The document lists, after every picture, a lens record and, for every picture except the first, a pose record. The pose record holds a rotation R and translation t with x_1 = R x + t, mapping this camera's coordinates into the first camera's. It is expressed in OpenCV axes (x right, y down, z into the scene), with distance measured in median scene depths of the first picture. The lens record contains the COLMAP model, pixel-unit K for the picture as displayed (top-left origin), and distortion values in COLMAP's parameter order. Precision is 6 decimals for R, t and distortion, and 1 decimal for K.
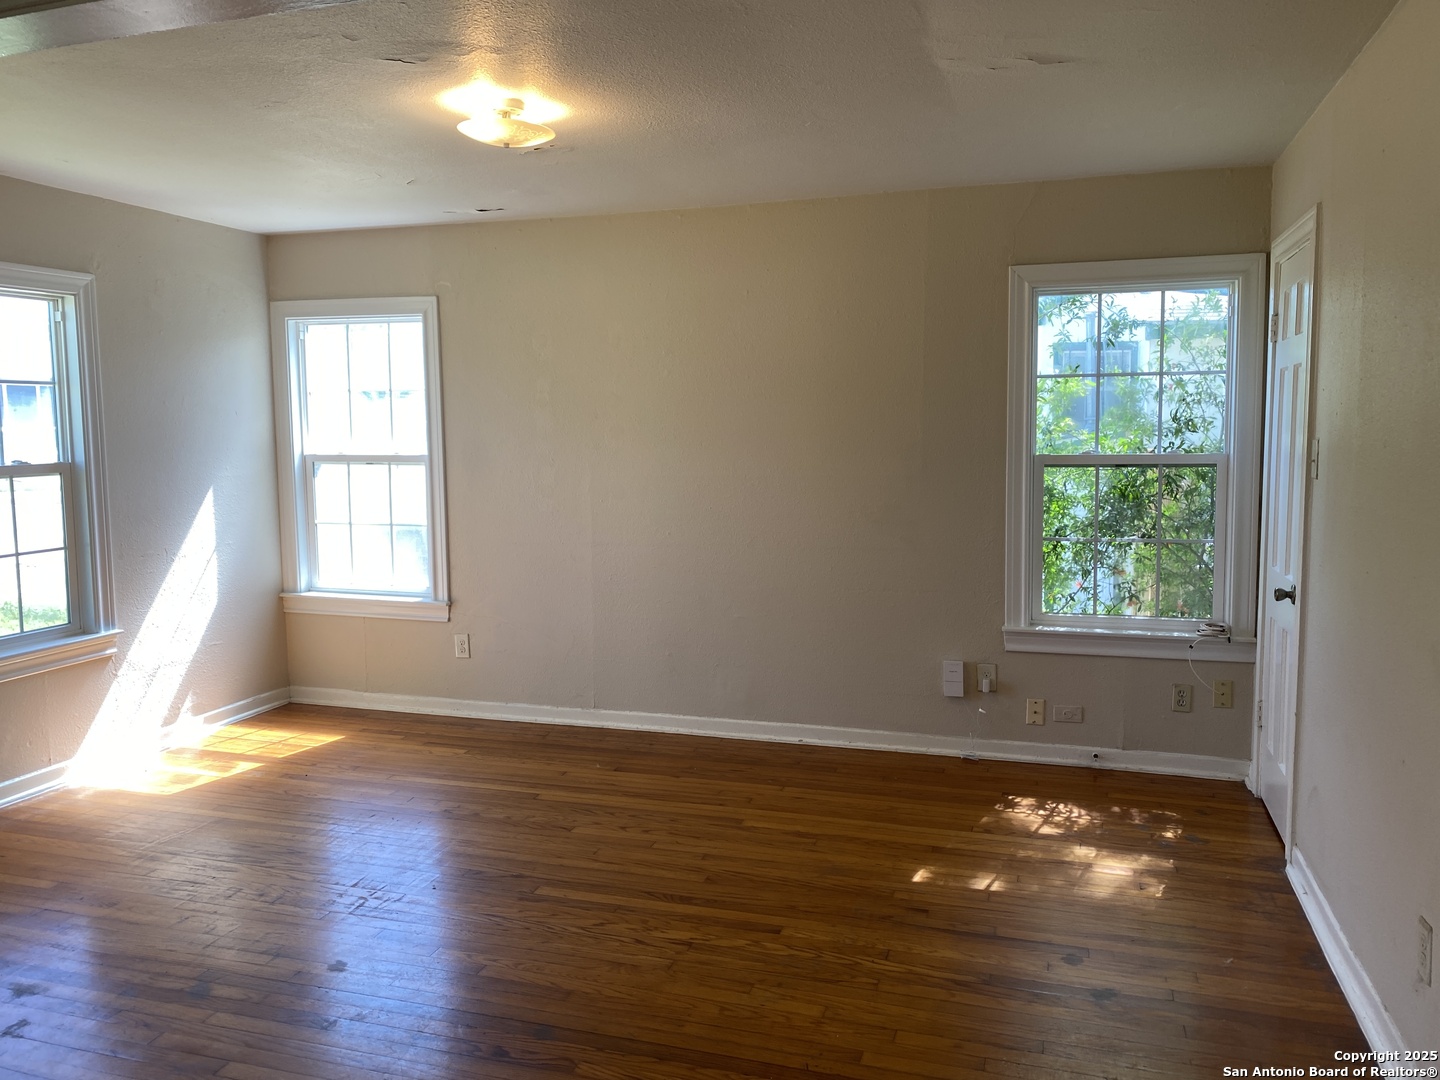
lens RADIAL K [[1160.6, 0, 721.2], [0, 1160.6, 537.5], [0, 0, 1]] dist [0.102570, -0.025413]
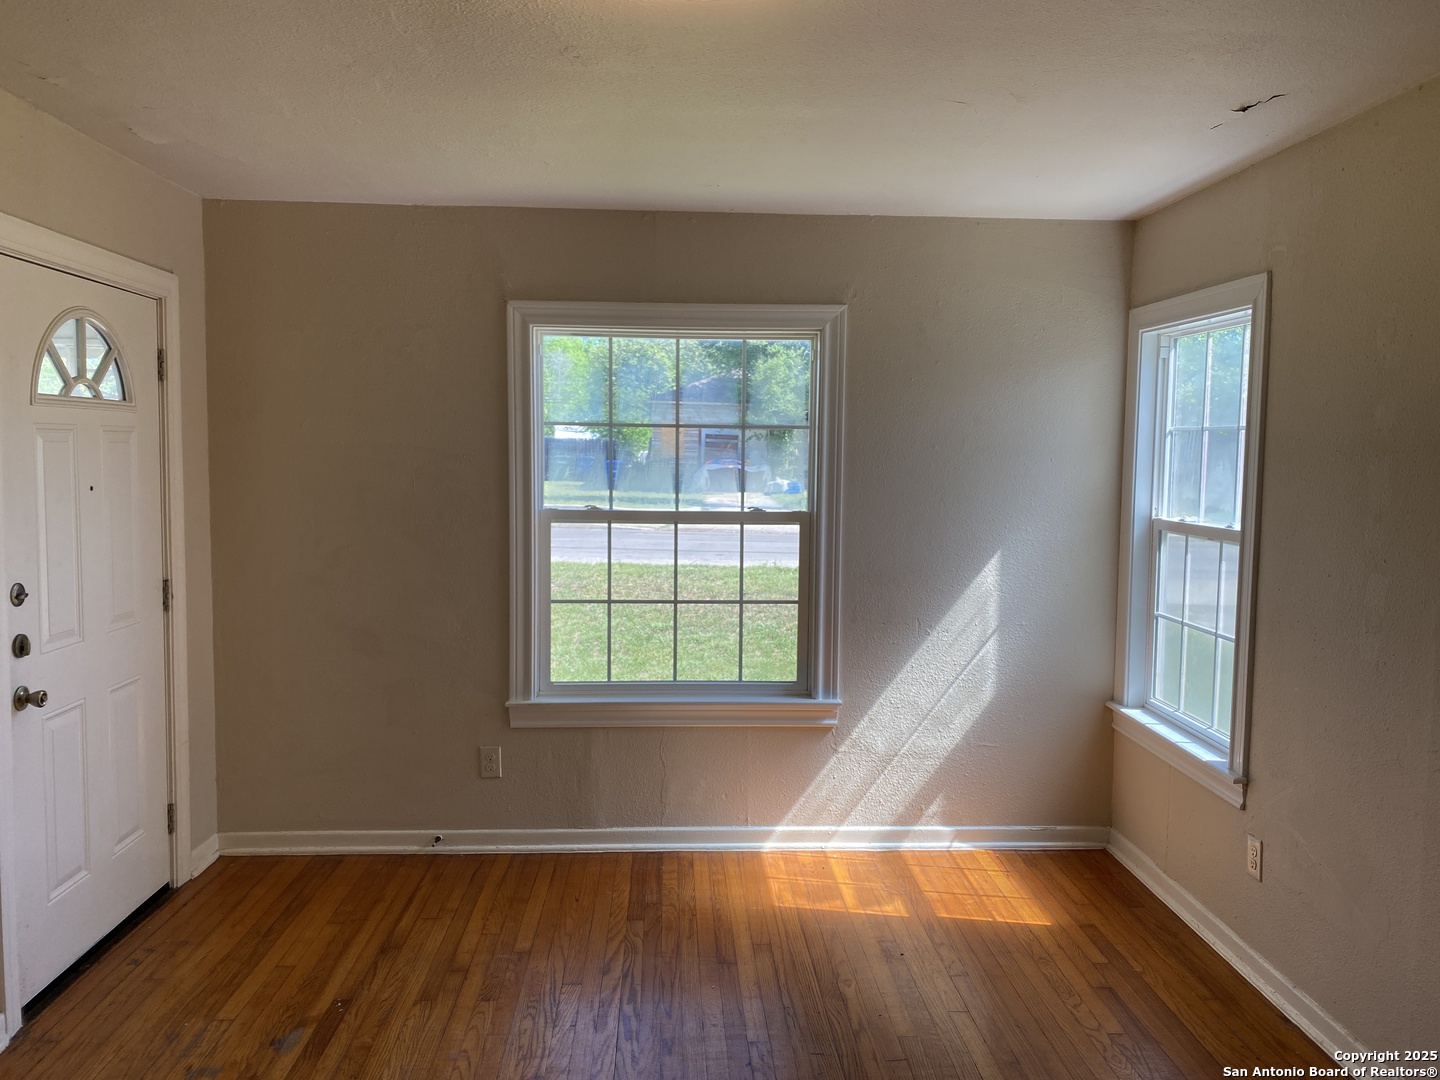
lens RADIAL K [[1160.6, 0, 722.2], [0, 1160.6, 543.2], [0, 0, 1]] dist [0.102570, -0.025413]
pose [[0.350266, 0.094127, -0.931909, 0.256511], [-0.113191, 0.991900, 0.057643, -0.077369], [0.929786, 0.085294, 0.358083, 0.576546]]
